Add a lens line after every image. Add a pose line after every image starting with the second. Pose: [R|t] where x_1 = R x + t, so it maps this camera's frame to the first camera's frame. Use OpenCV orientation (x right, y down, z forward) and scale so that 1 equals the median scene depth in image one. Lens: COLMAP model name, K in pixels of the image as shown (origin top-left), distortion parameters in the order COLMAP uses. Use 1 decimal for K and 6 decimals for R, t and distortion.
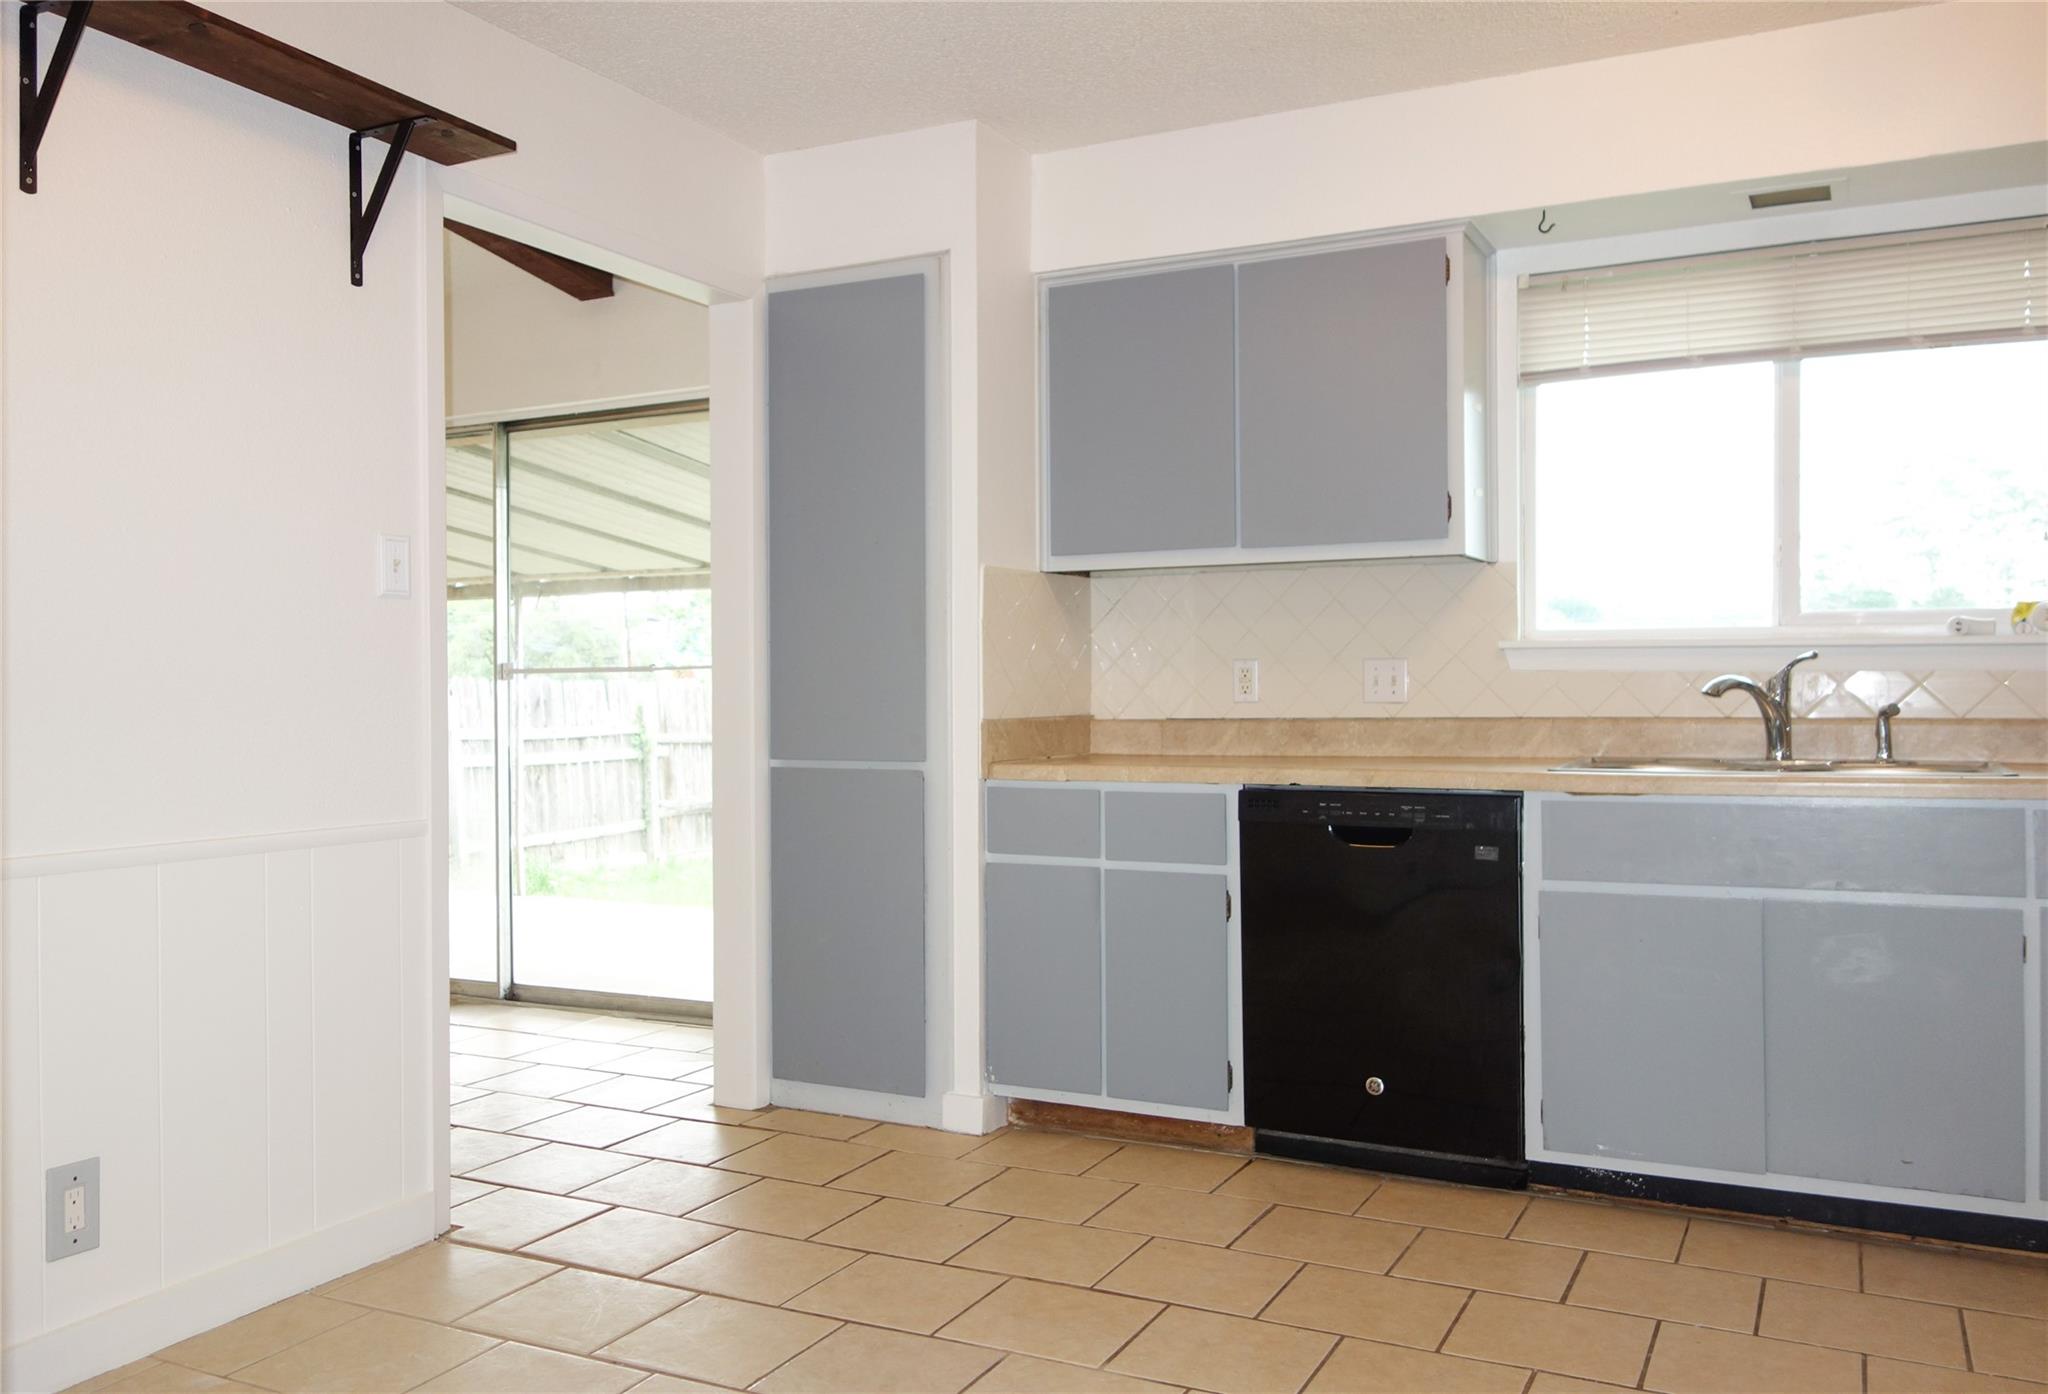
lens RADIAL K [[1645.1, 0, 995.5], [0, 1645.1, 696.8], [0, 0, 1]] dist [0.003199, -0.003227]
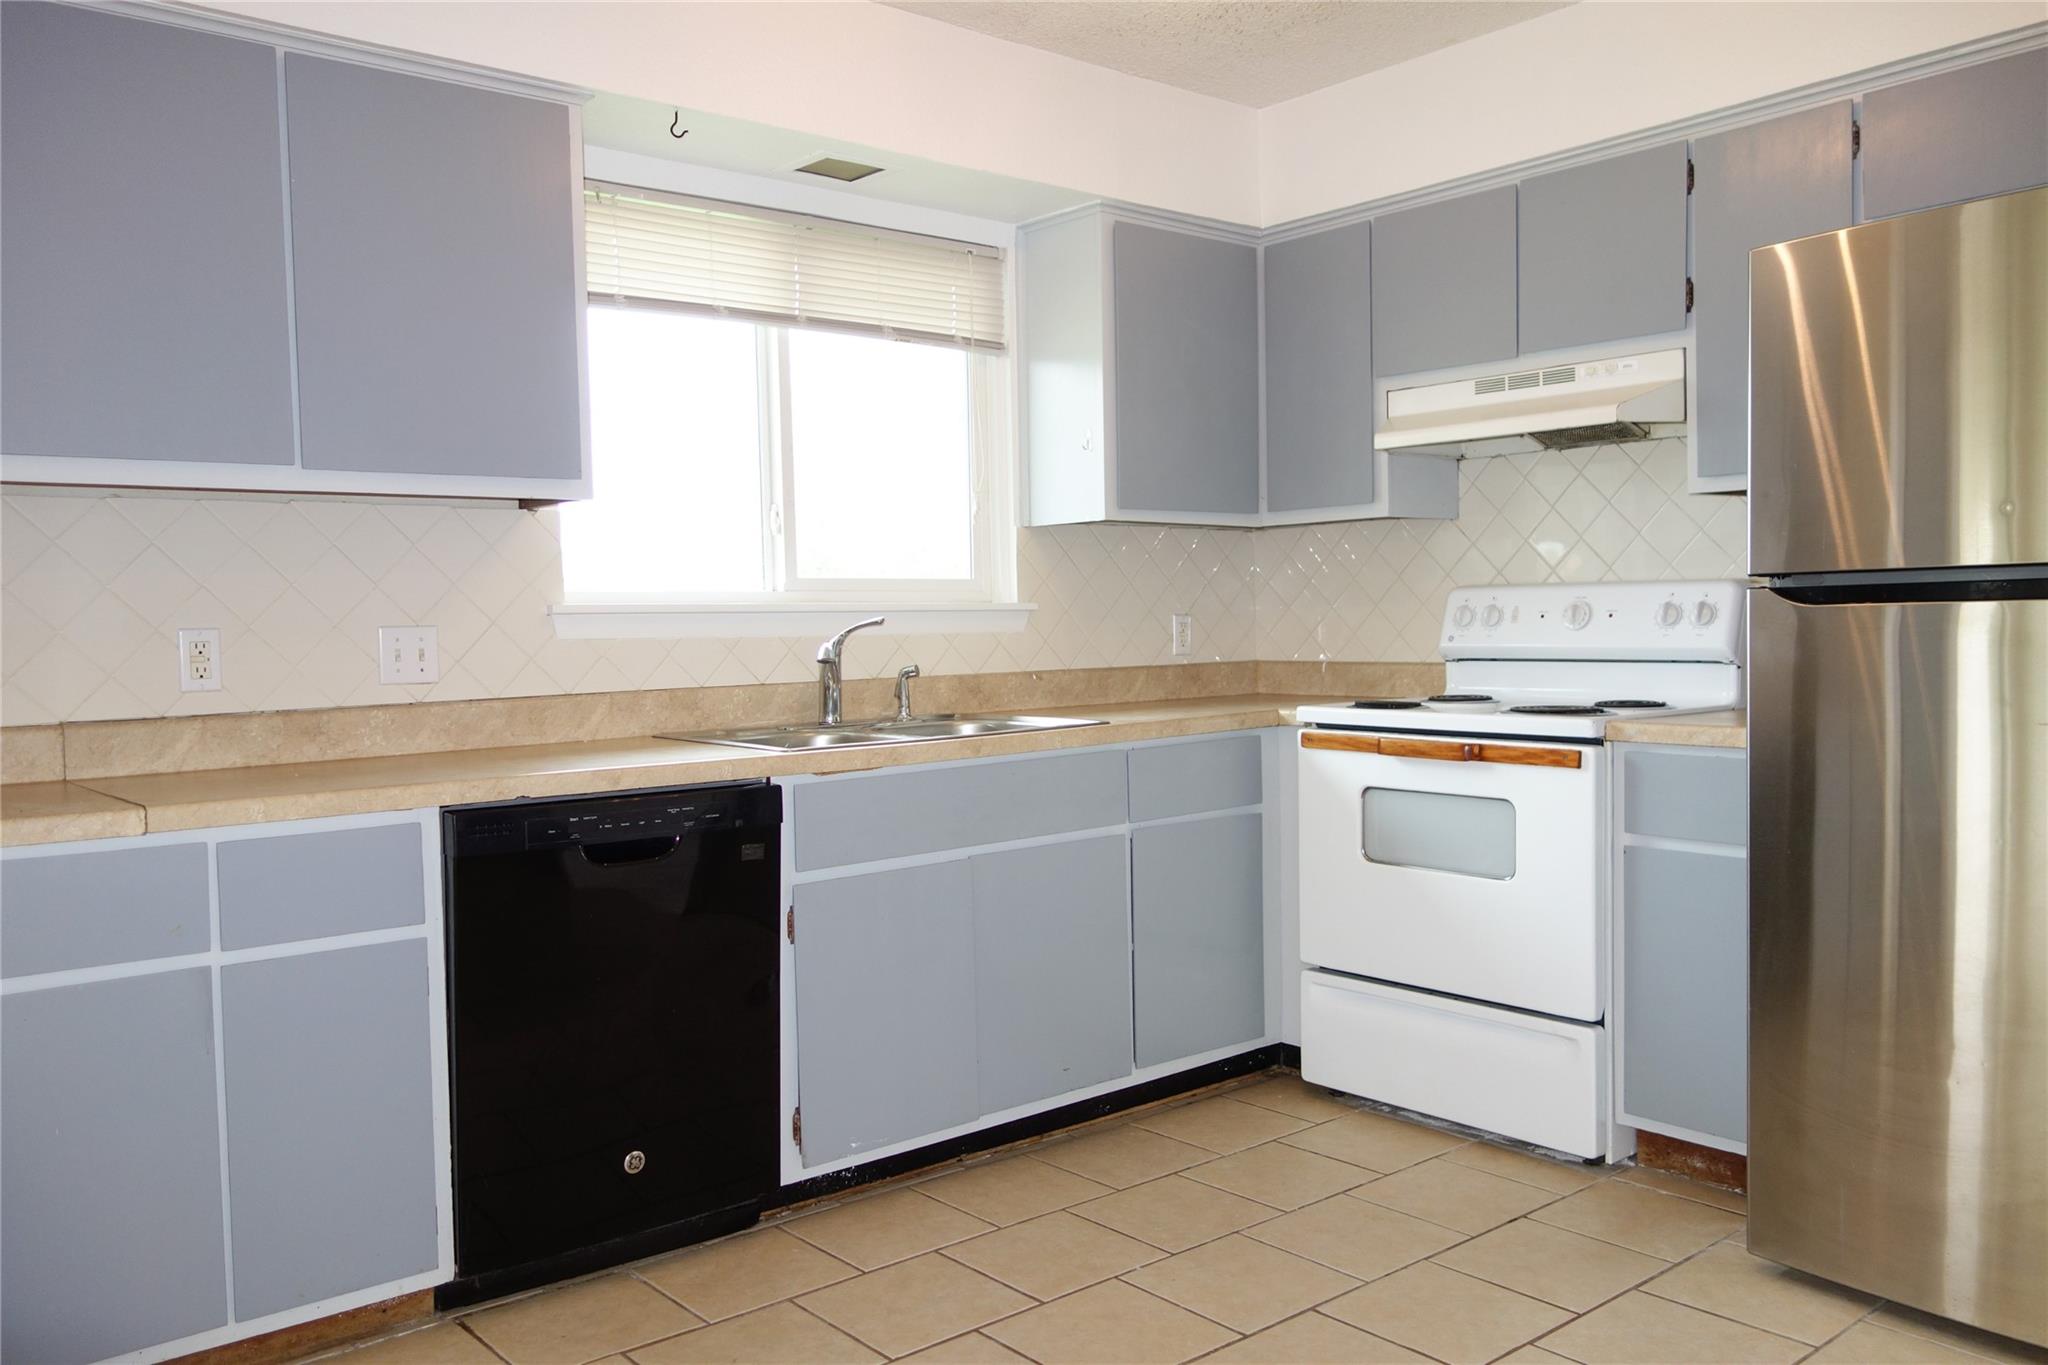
lens RADIAL K [[1609.8, 0, 1024.0], [0, 1609.8, 682.5], [0, 0, 1]] dist [0.002676, -0.002517]
pose [[0.385498, -0.040595, 0.921815, -0.376090], [0.022583, 0.999148, 0.034556, -0.017683], [-0.922432, 0.007496, 0.386086, 0.480010]]
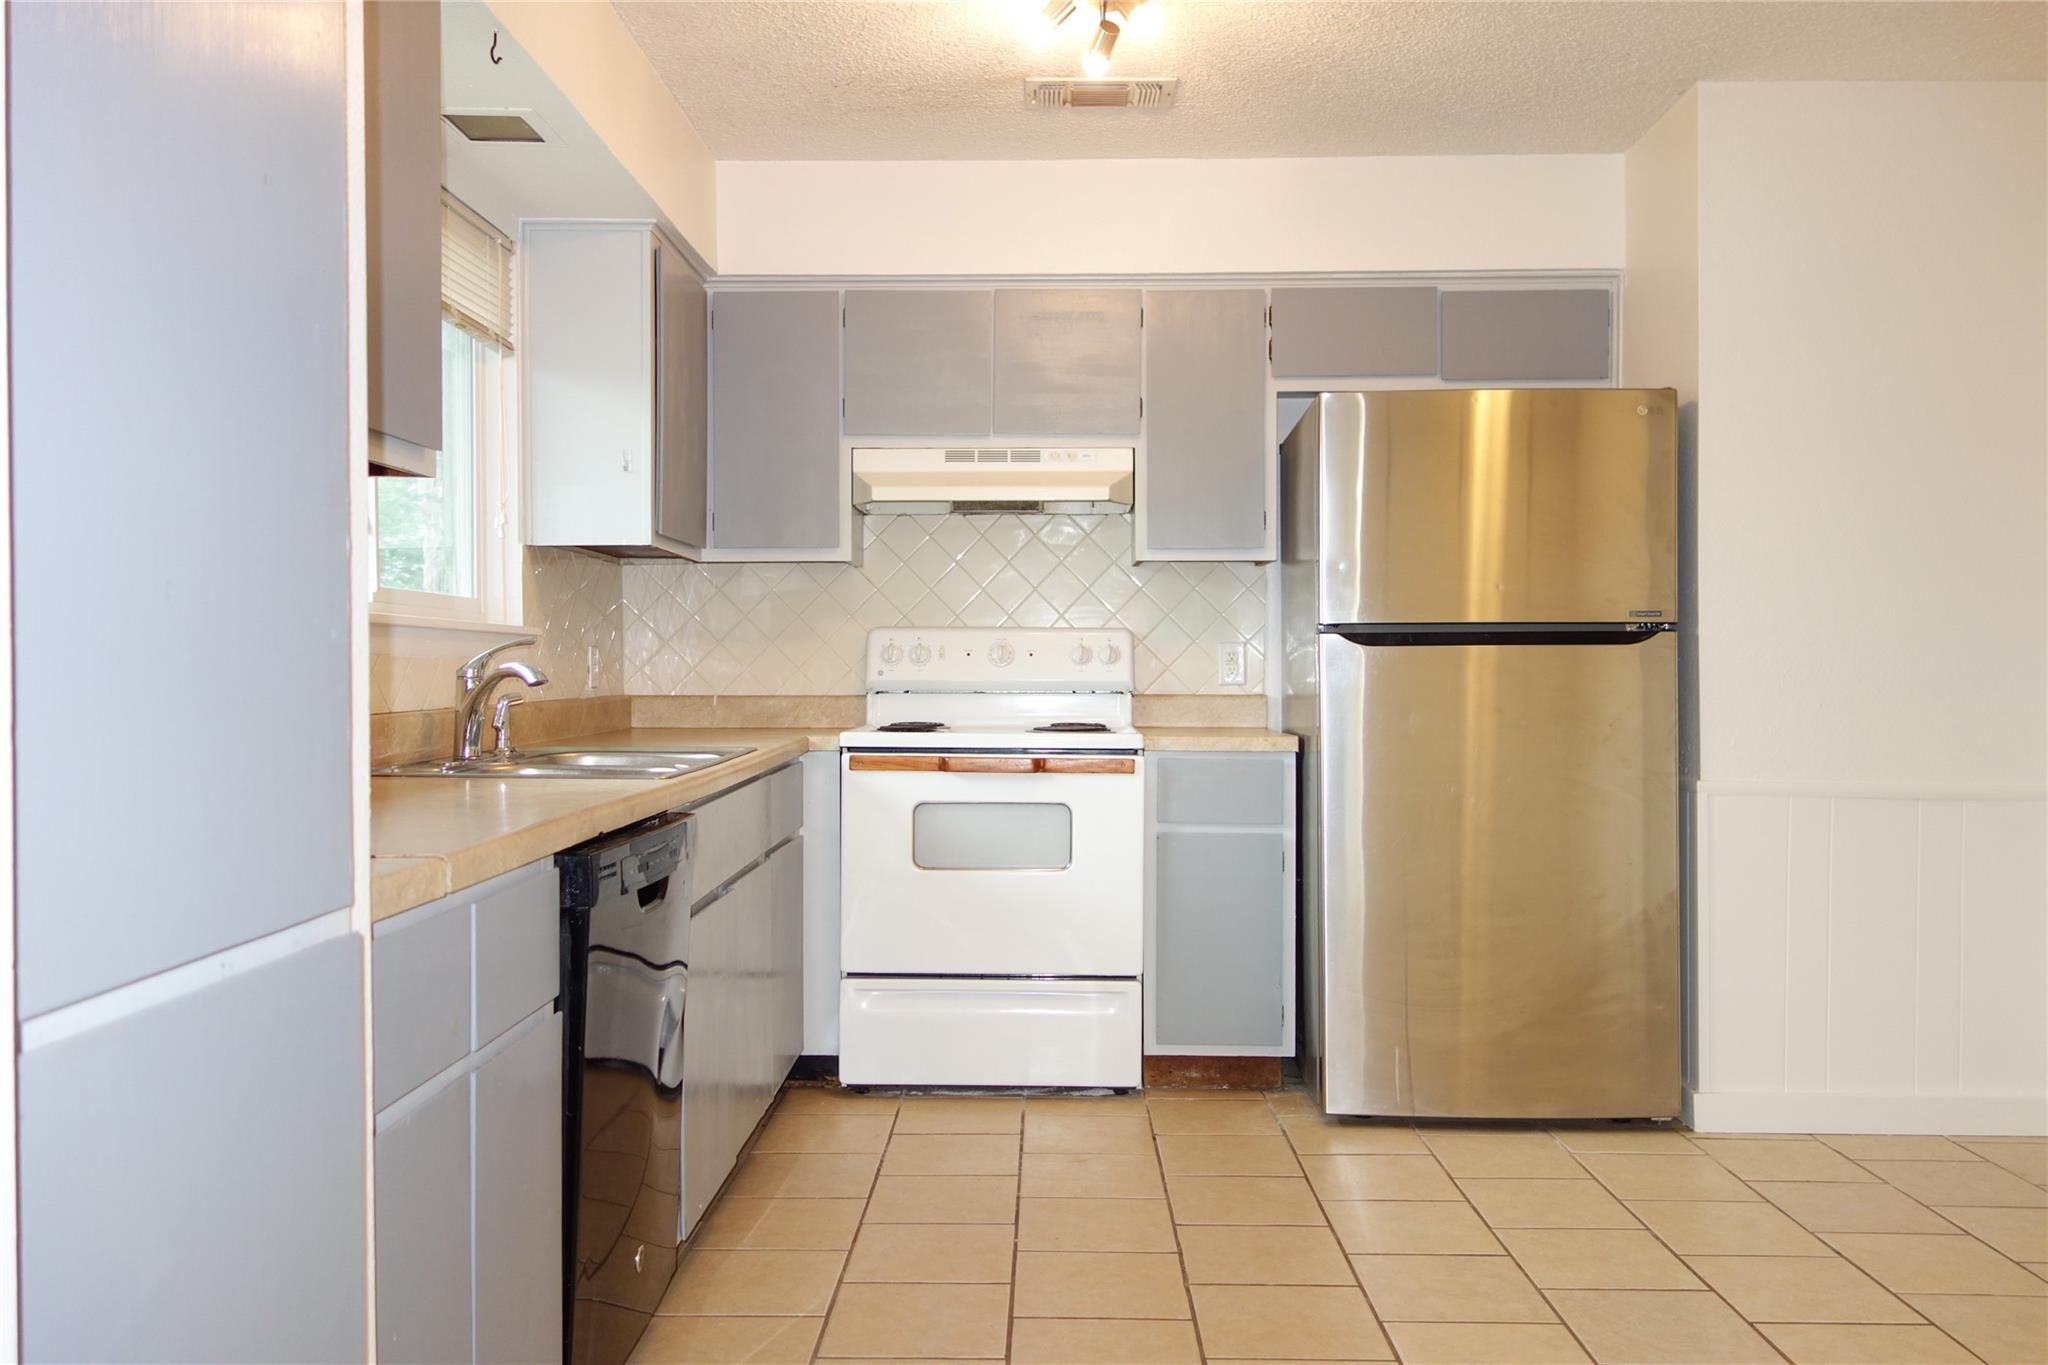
lens RADIAL K [[1609.8, 0, 1024.0], [0, 1609.8, 682.5], [0, 0, 1]] dist [0.002676, -0.002517]
pose [[-0.444019, -0.007520, 0.895986, -0.403747], [0.005922, 0.999918, 0.011327, -0.009508], [-0.895998, 0.010335, -0.443938, 1.059820]]
